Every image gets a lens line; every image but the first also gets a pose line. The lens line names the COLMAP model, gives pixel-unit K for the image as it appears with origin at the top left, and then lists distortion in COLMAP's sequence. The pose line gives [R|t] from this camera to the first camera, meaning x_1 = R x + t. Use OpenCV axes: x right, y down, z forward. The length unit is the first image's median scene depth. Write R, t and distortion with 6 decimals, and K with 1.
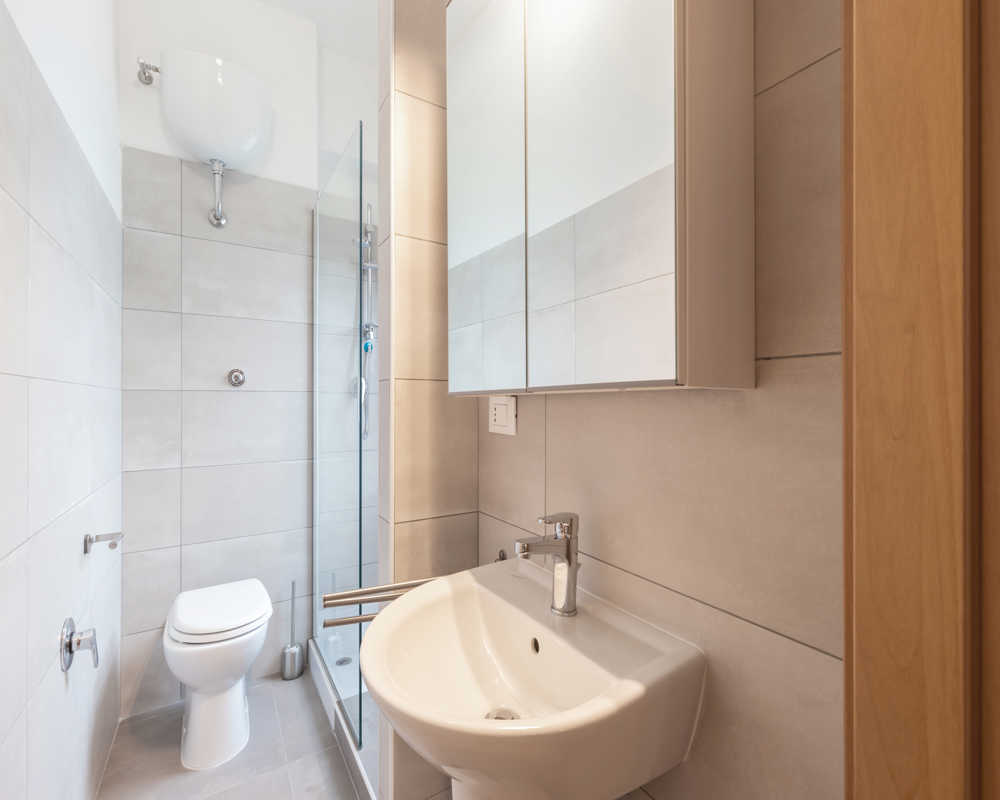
lens RADIAL K [[455.1, 0, 500.4], [0, 455.1, 397.9], [0, 0, 1]] dist [0.003815, 0.000712]
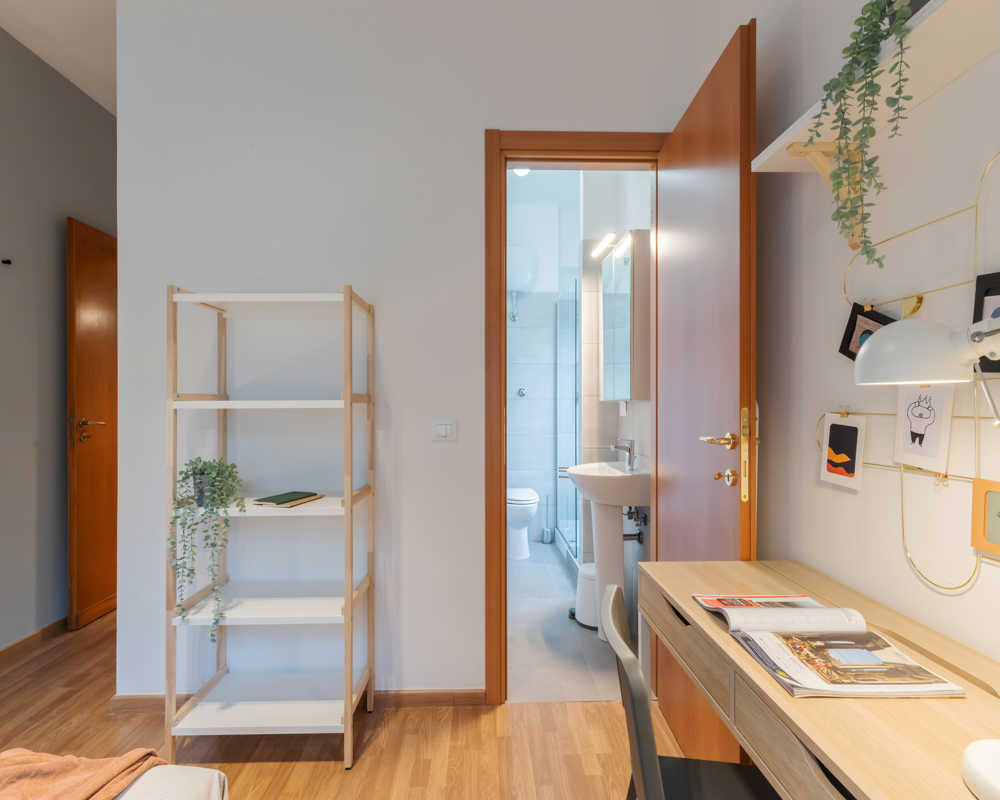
lens RADIAL K [[455.1, 0, 496.9], [0, 455.1, 401.6], [0, 0, 1]] dist [0.003815, 0.000712]
pose [[0.865883, -0.002286, -0.500241, 0.345385], [0.003321, 0.999994, 0.001180, -0.005307], [0.500235, -0.002683, 0.865886, -0.821038]]
